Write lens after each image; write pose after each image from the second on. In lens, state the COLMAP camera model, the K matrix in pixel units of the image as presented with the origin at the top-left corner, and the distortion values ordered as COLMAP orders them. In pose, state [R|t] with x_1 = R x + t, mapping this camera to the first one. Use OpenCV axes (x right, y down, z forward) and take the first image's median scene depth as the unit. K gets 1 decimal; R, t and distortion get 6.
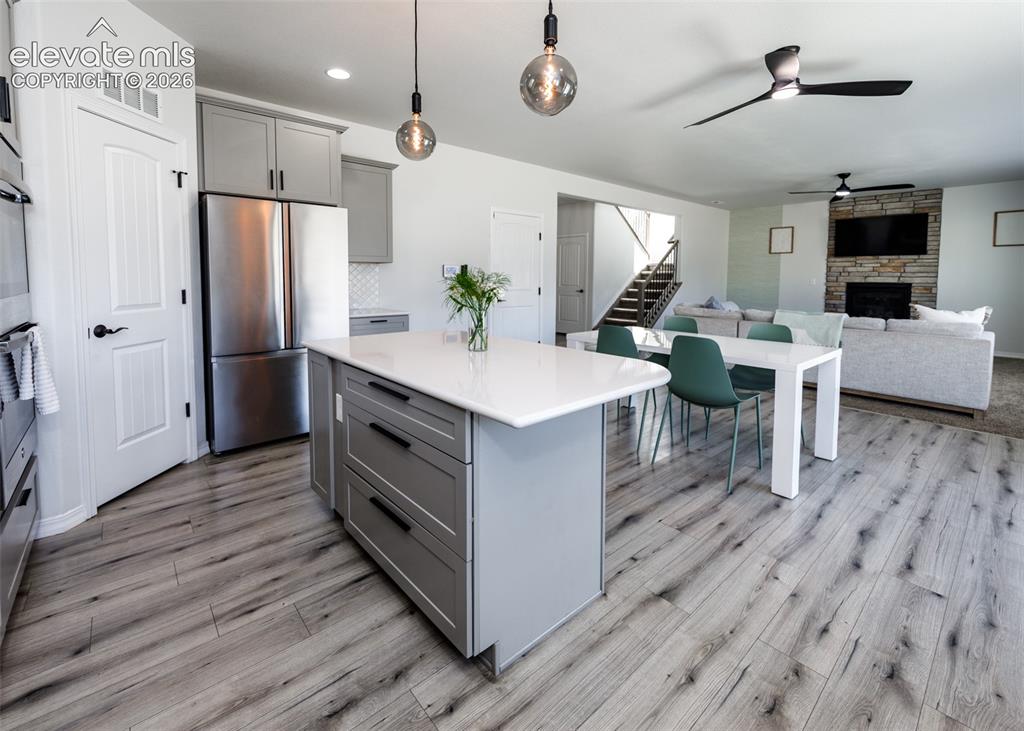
lens RADIAL K [[445.3, 0, 481.9], [0, 445.3, 304.3], [0, 0, 1]] dist [0.001102, 0.000423]
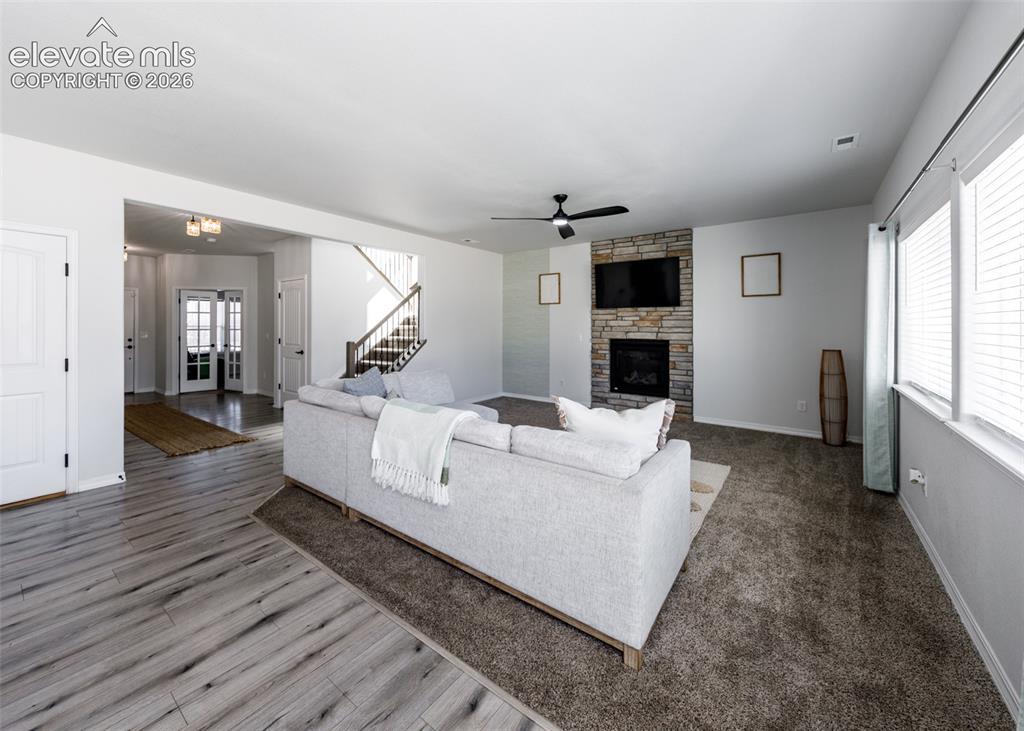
lens RADIAL K [[400.6, 0, 487.1], [0, 400.6, 329.5], [0, 0, 1]] dist [-0.007633, 0.000190]
pose [[0.980024, -0.005290, 0.198811, 0.469774], [0.016088, 0.998479, -0.052737, -0.032541], [-0.198230, 0.054882, 0.978618, 0.324848]]
